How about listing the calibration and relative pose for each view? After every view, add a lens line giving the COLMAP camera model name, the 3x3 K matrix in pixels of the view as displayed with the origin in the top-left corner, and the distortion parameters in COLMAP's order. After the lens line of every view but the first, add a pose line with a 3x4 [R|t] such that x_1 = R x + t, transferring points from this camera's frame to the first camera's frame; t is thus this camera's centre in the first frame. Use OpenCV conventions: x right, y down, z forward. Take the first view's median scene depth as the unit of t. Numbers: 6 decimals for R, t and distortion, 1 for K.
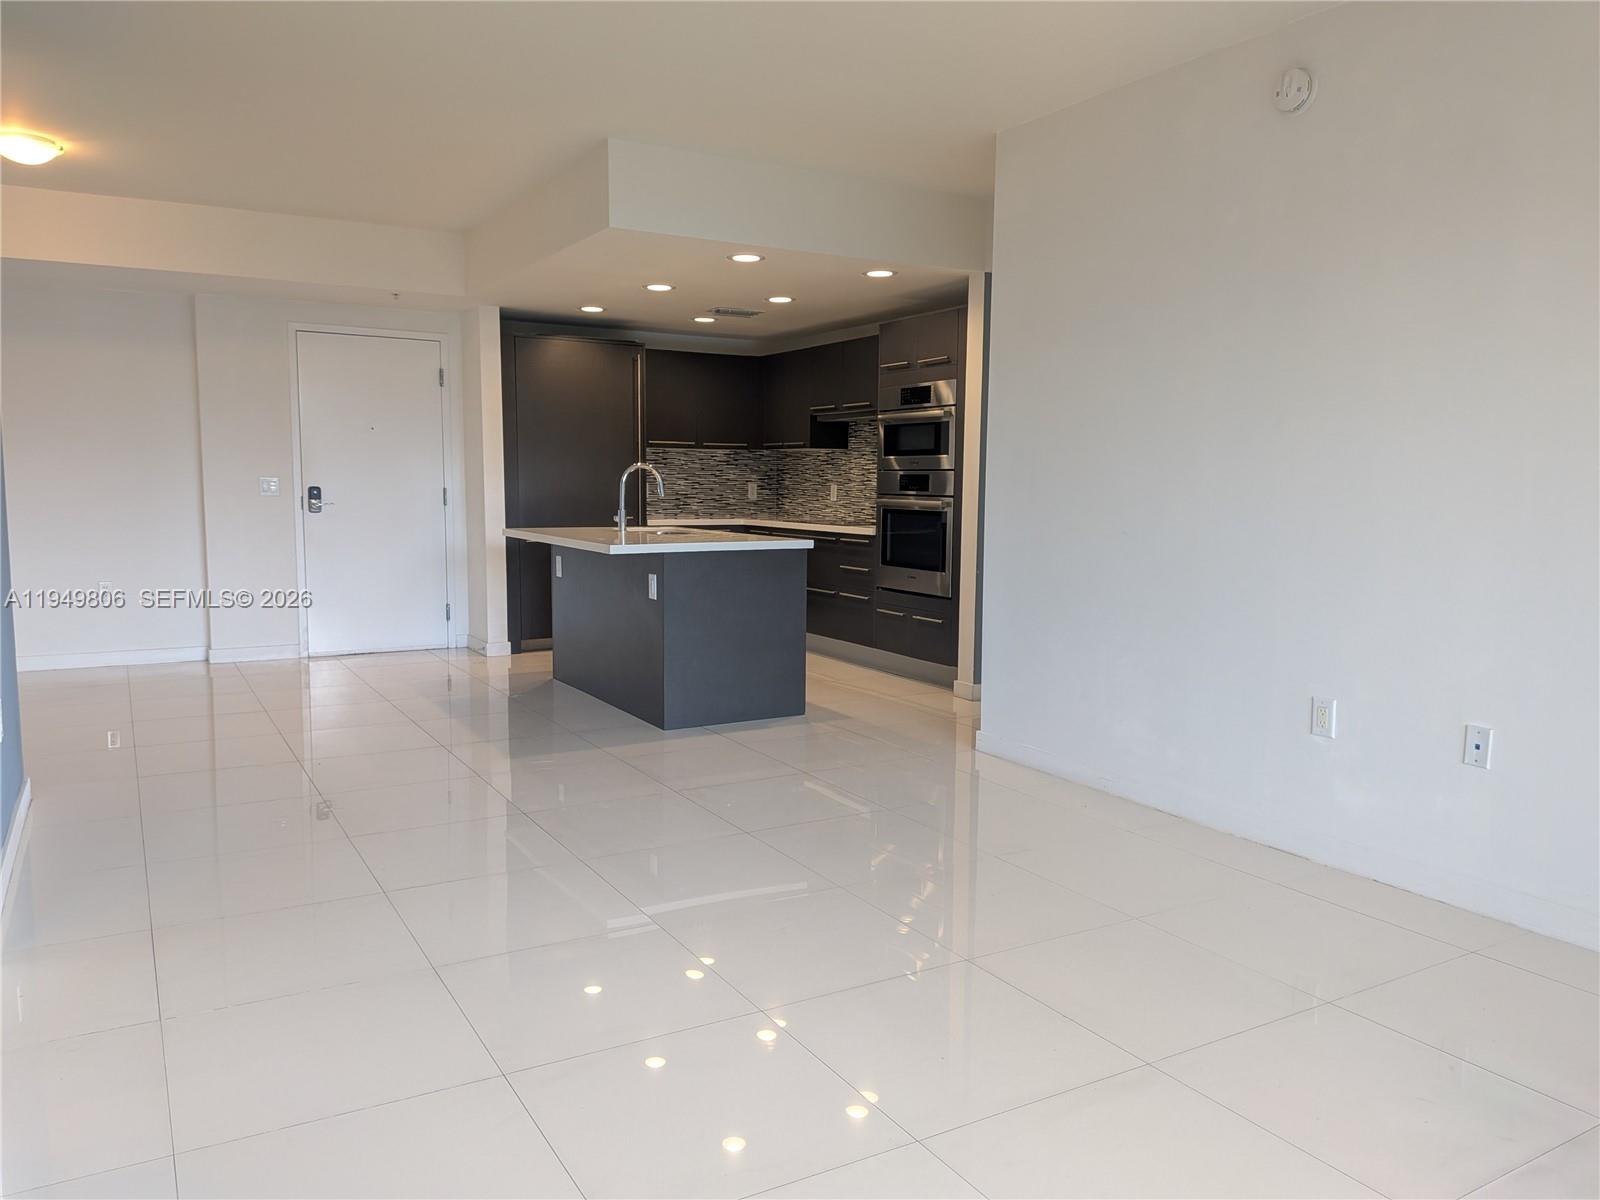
lens RADIAL K [[1155.4, 0, 784.6], [0, 1155.4, 611.2], [0, 0, 1]] dist [0.063587, -0.114549]
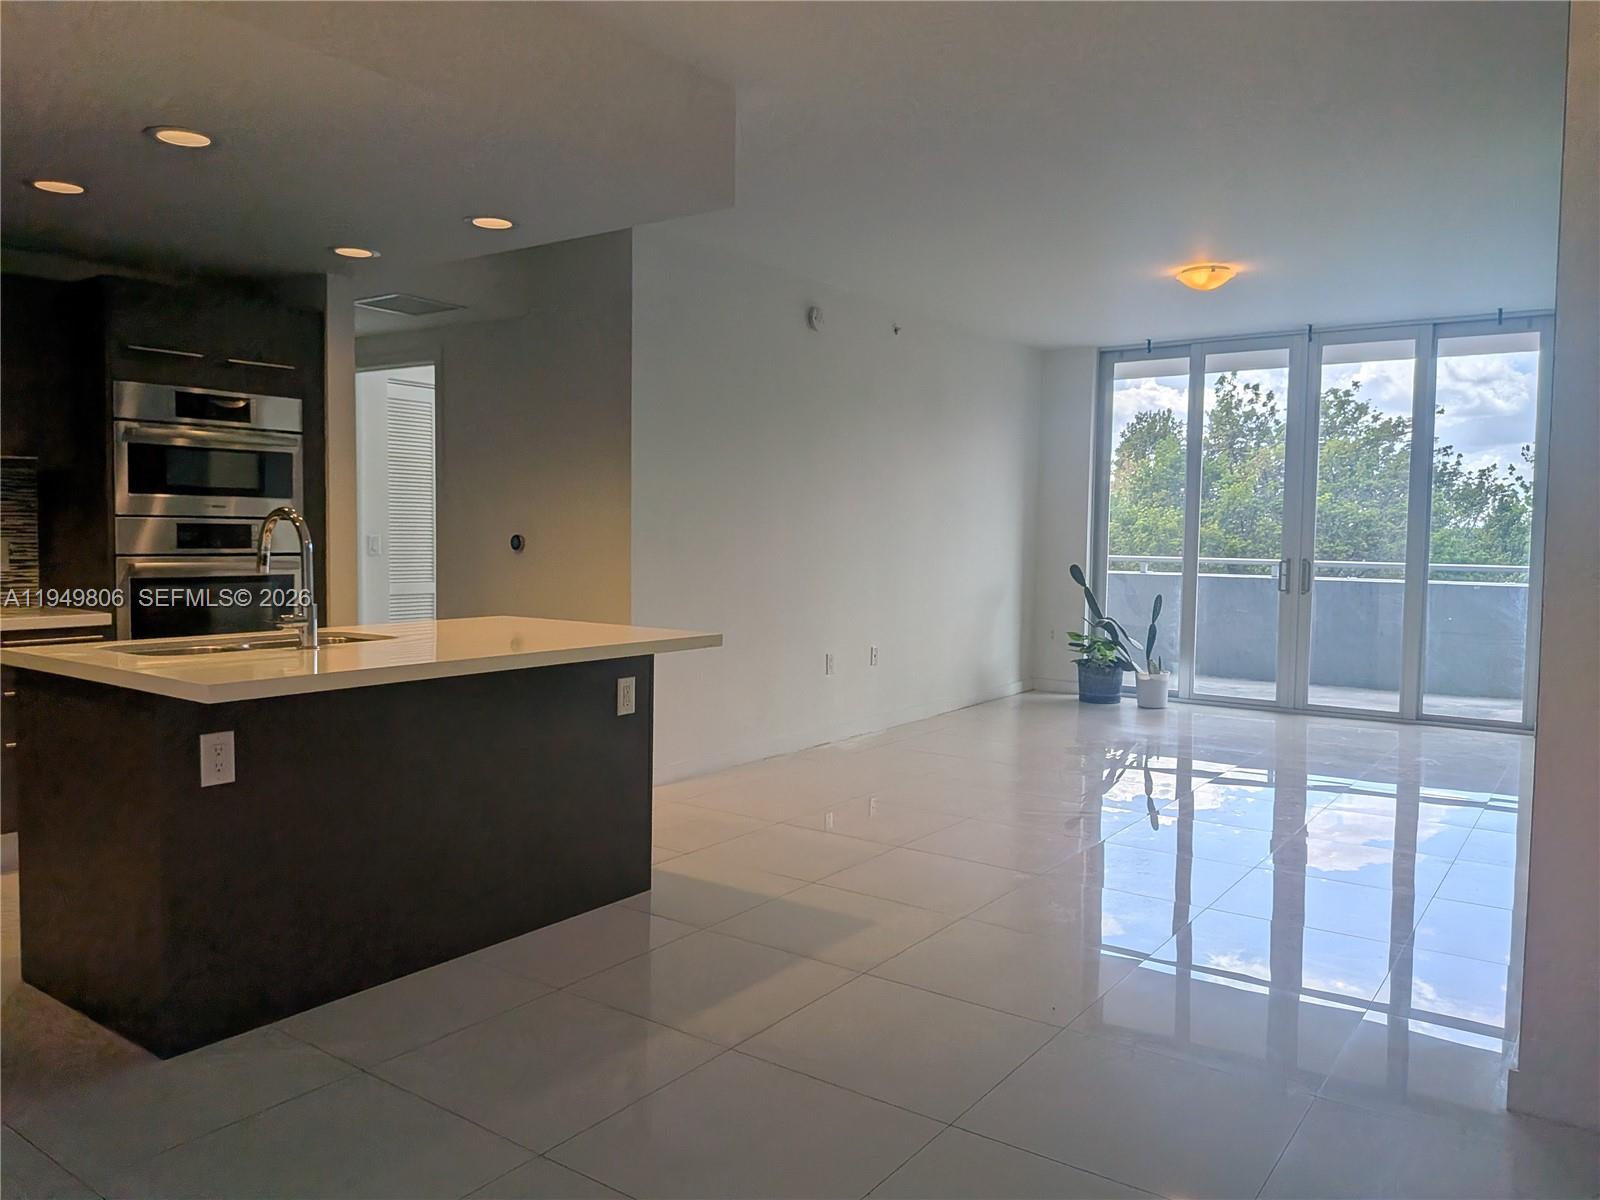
lens RADIAL K [[1164.8, 0, 799.9], [0, 1164.8, 604.6], [0, 0, 1]] dist [0.144454, -0.258720]
pose [[-0.407903, -0.073819, 0.910036, -0.525529], [0.083628, 0.989516, 0.117751, -0.099542], [-0.909187, 0.124135, -0.397453, 0.776415]]
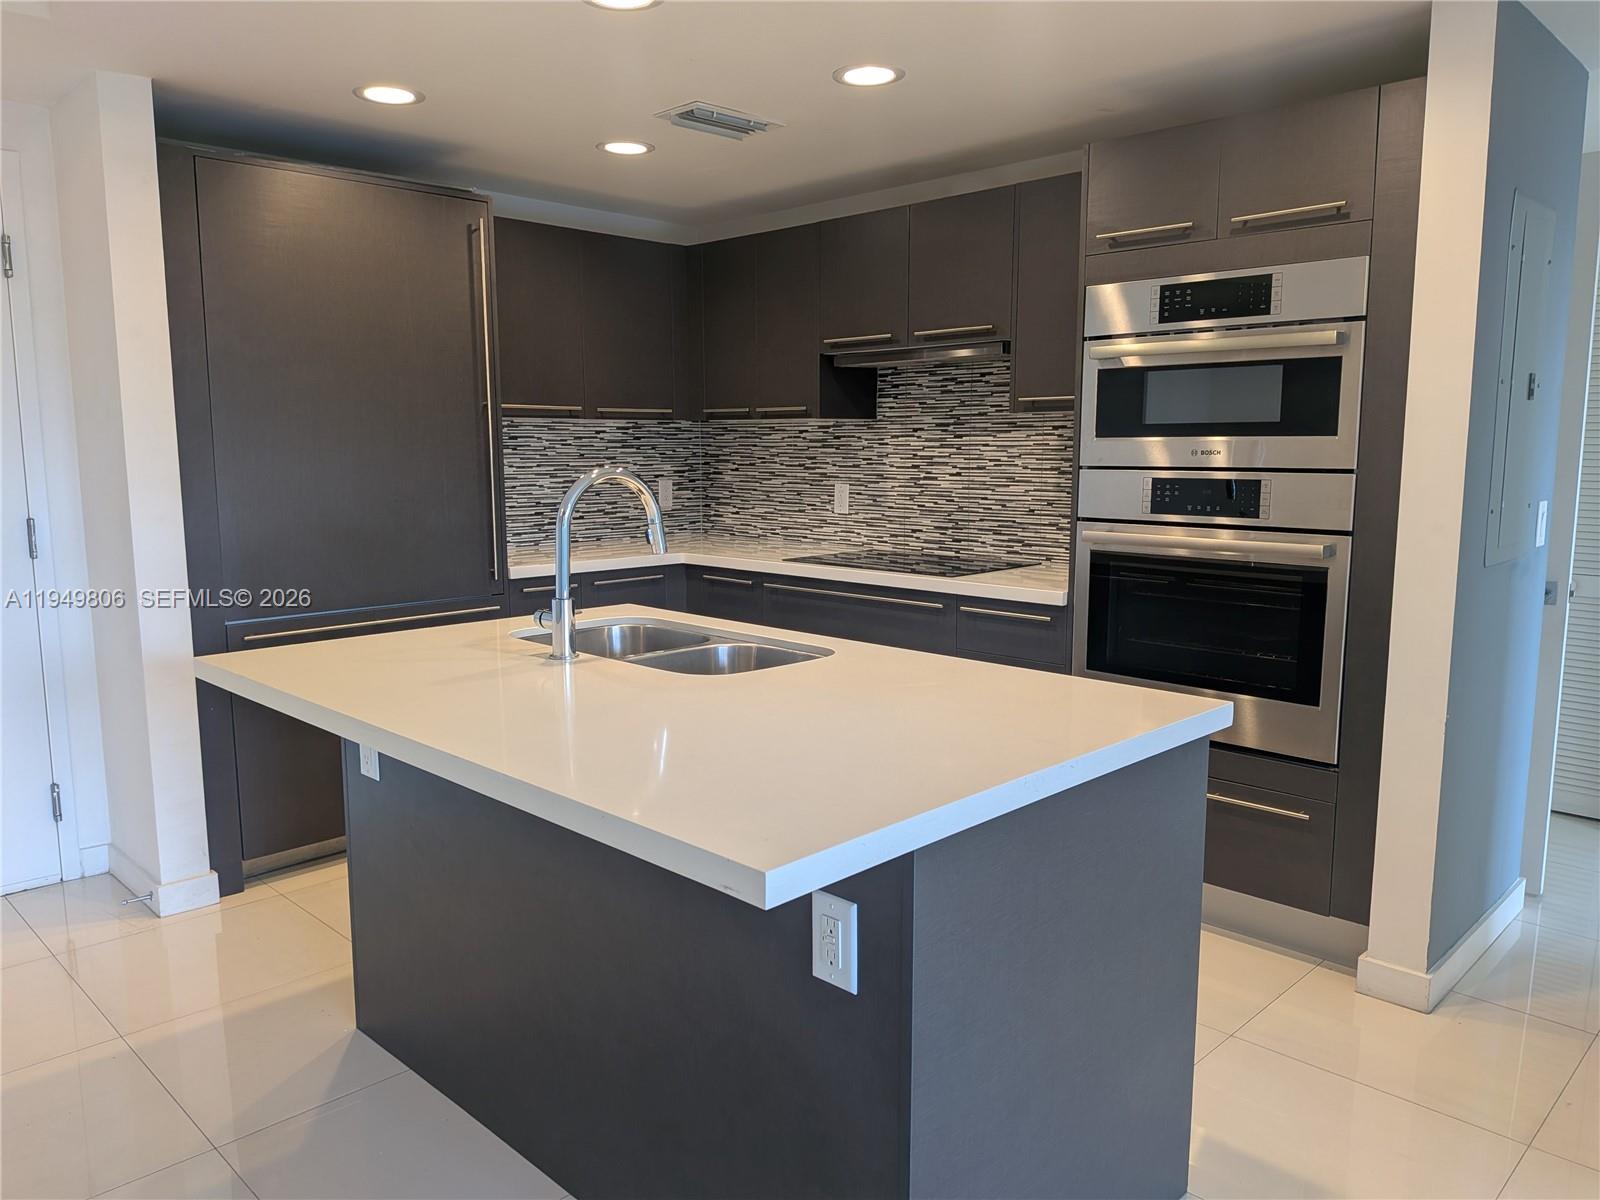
lens RADIAL K [[1164.8, 0, 799.9], [0, 1164.8, 604.6], [0, 0, 1]] dist [0.144454, -0.258720]
pose [[0.963596, -0.046476, 0.263291, -0.128977], [0.039584, 0.998722, 0.031426, -0.072035], [-0.264415, -0.019860, 0.964204, 0.479470]]
